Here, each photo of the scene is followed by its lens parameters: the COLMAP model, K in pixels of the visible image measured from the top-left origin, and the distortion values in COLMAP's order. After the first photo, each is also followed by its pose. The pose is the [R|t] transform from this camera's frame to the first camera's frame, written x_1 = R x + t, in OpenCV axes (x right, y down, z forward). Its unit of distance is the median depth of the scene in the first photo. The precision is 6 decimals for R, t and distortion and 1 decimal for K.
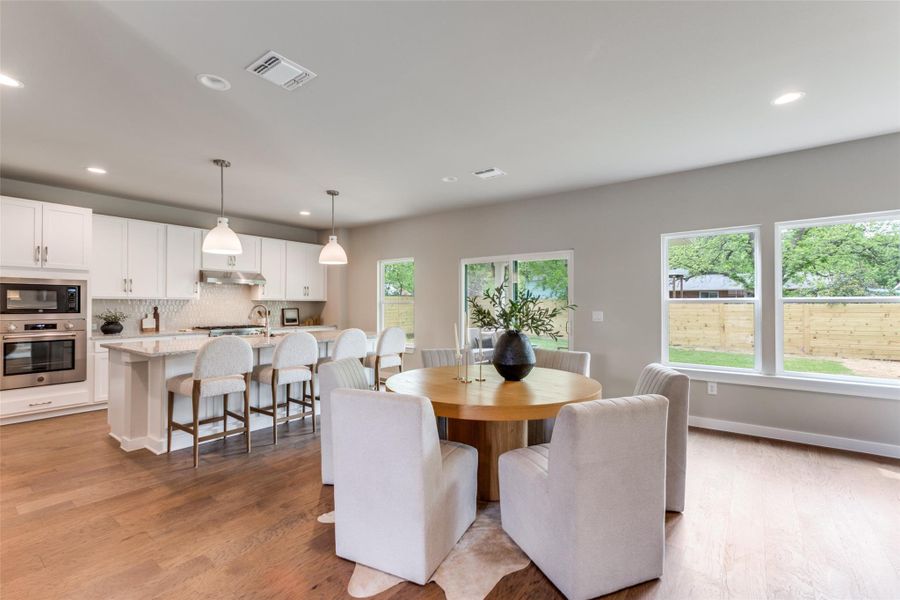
lens RADIAL K [[400.0, 0, 450.6], [0, 400.0, 302.5], [0, 0, 1]] dist [-0.002973, 0.007600]
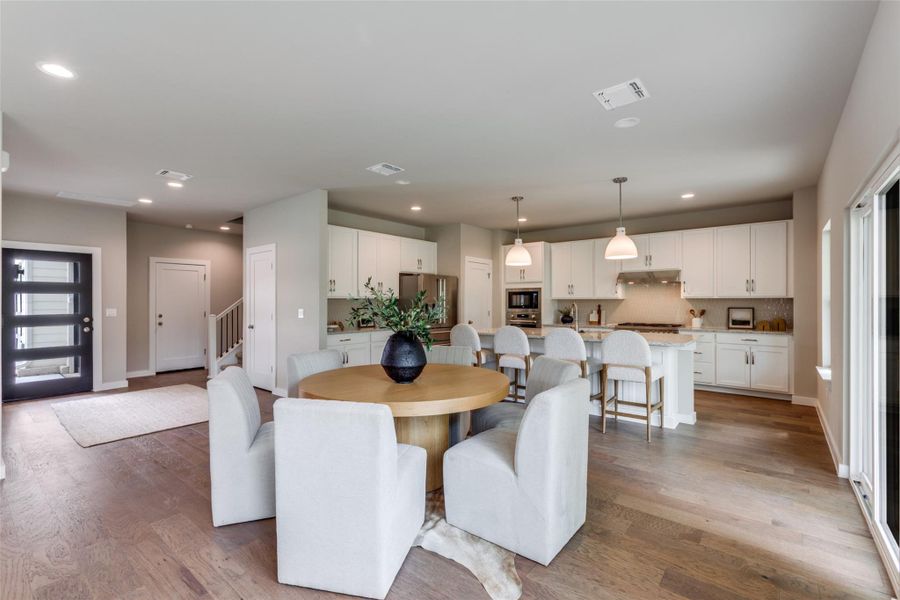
lens RADIAL K [[403.4, 0, 449.5], [0, 403.4, 302.2], [0, 0, 1]] dist [-0.014862, 0.015160]
pose [[-0.043814, -0.001050, -0.999039, 0.587356], [0.006957, 0.999975, -0.001356, 0.000714], [0.999015, -0.007010, -0.043806, 0.608750]]
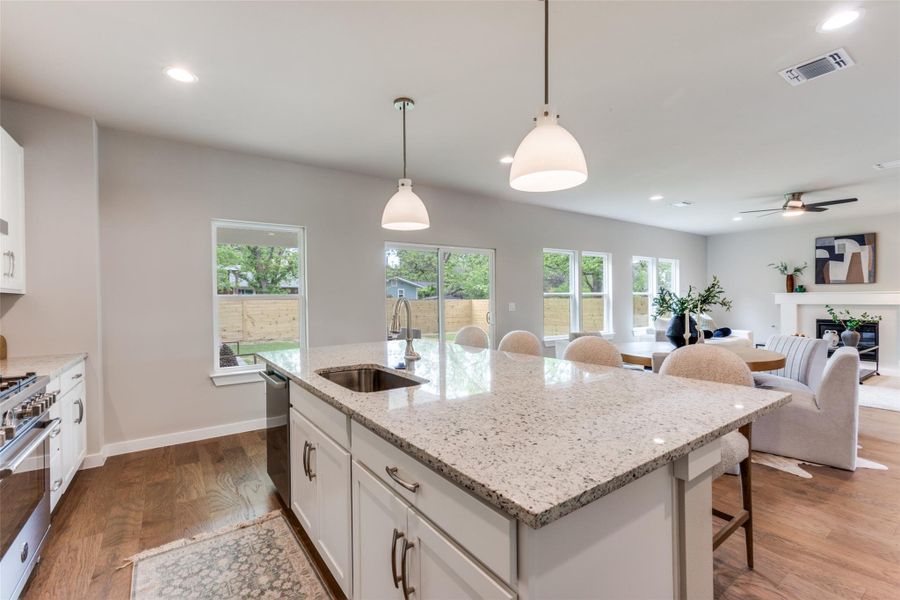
lens RADIAL K [[403.4, 0, 449.5], [0, 403.4, 302.2], [0, 0, 1]] dist [-0.014862, 0.015160]
pose [[0.310817, -0.013443, 0.950375, -0.771356], [0.006285, 0.999907, 0.012088, 0.001932], [-0.950449, 0.002216, 0.310873, 0.708732]]
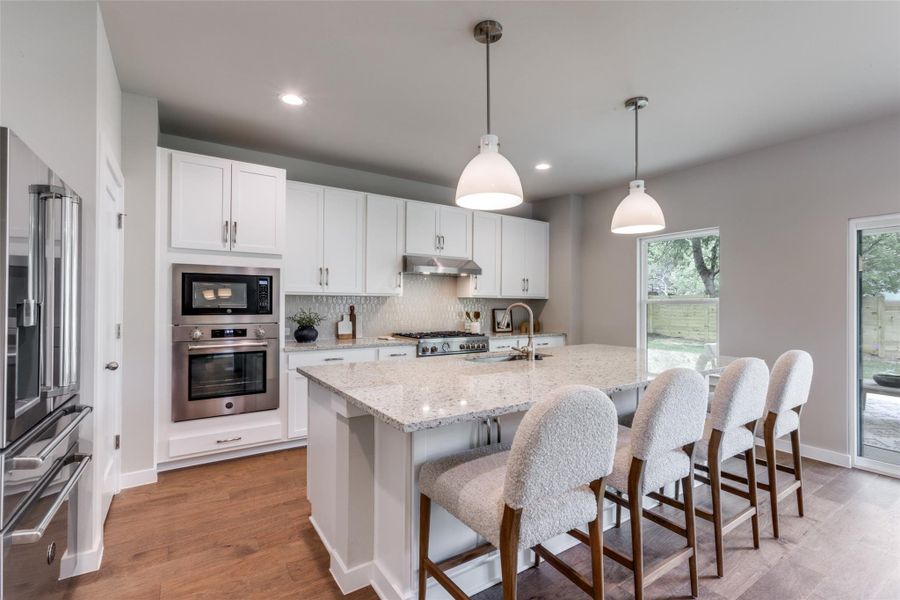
lens RADIAL K [[411.0, 0, 451.3], [0, 411.0, 303.3], [0, 0, 1]] dist [-0.002556, -0.000076]
pose [[0.942136, 0.003830, -0.335210, -0.314840], [-0.002680, 0.999989, 0.003894, 0.002447], [0.335221, -0.002771, 0.942135, 0.348640]]
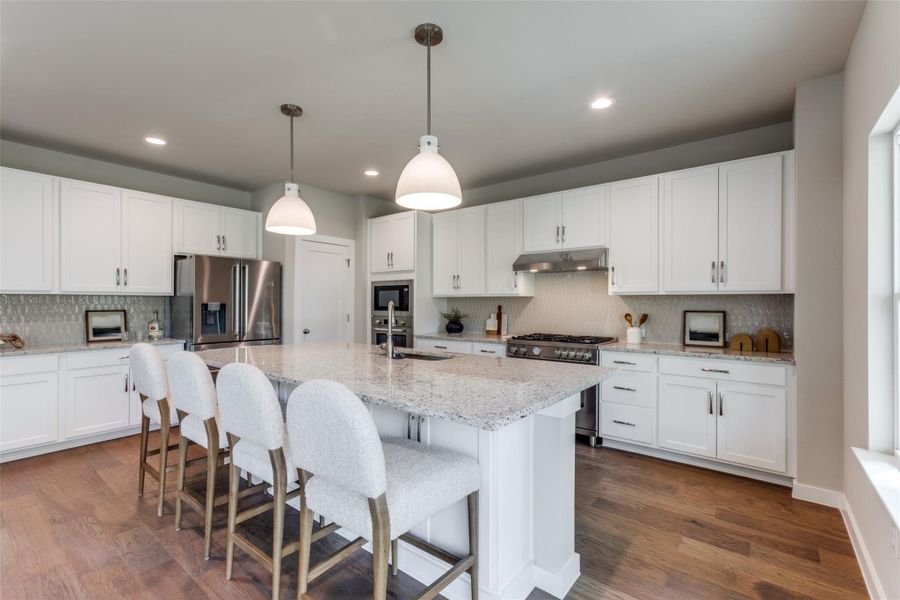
lens RADIAL K [[403.4, 0, 449.5], [0, 403.4, 302.2], [0, 0, 1]] dist [-0.014862, 0.015160]
pose [[-0.026698, 0.000147, -0.999644, 0.115118], [0.006123, 0.999981, -0.000016, 0.003367], [0.999625, -0.006121, -0.026698, 0.961499]]
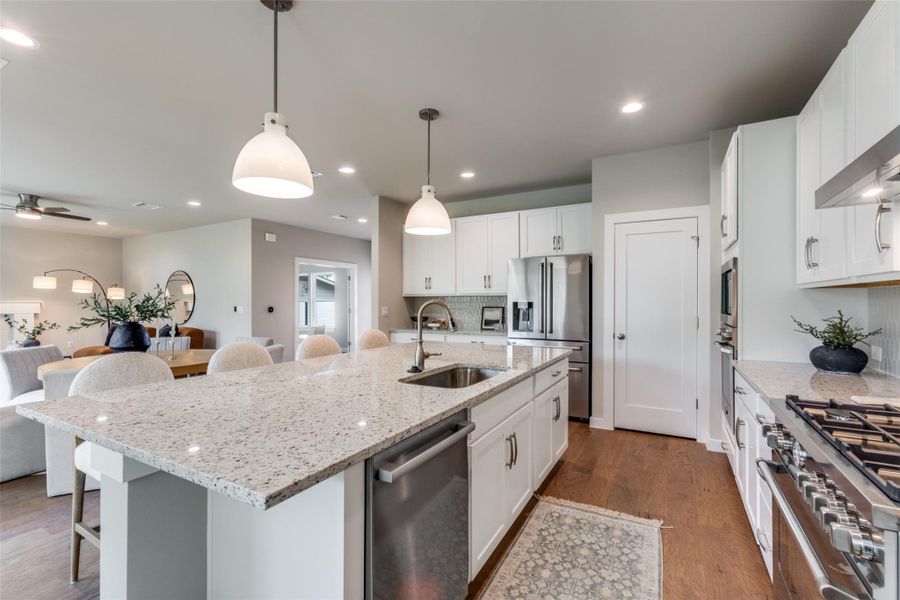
lens RADIAL K [[400.0, 0, 450.6], [0, 400.0, 302.5], [0, 0, 1]] dist [-0.002973, 0.007600]
pose [[-0.991522, 0.003106, -0.129899, -0.377414], [0.003413, 0.999992, -0.002135, 0.005166], [0.129891, -0.002560, -0.991525, 1.293333]]
